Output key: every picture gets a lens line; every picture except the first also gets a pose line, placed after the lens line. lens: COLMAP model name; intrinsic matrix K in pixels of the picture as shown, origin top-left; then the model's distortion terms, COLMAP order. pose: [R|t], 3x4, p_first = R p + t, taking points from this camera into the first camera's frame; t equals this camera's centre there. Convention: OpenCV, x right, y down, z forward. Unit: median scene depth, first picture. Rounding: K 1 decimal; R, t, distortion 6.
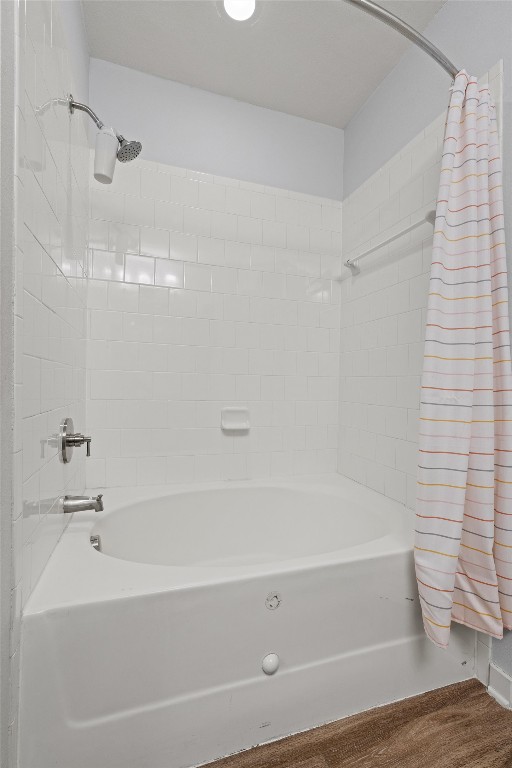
lens RADIAL K [[345.9, 0, 258.6], [0, 345.9, 386.6], [0, 0, 1]] dist [-0.012634, 0.005350]
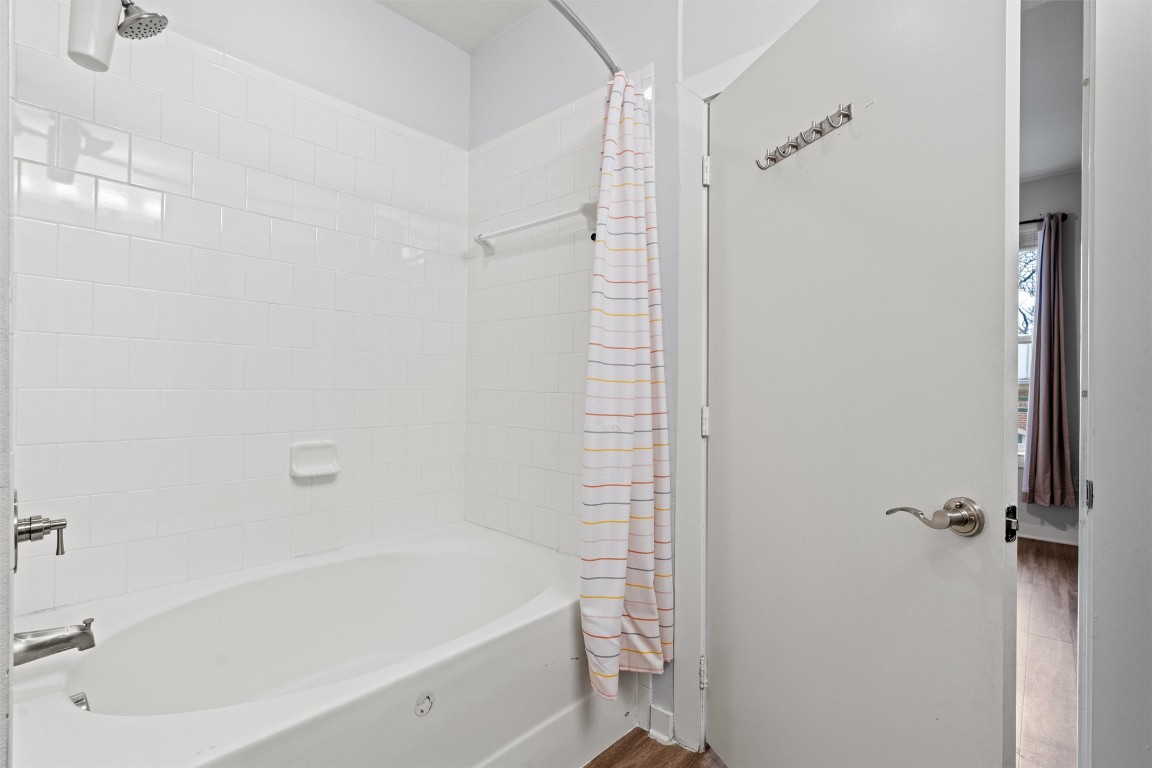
lens RADIAL K [[518.9, 0, 576.5], [0, 518.9, 381.7], [0, 0, 1]] dist [-0.012634, 0.005350]
pose [[0.876403, -0.006195, 0.481539, -0.180399], [0.010280, 0.999930, -0.005845, -0.070786], [-0.481469, 0.010073, 0.876405, -0.148962]]
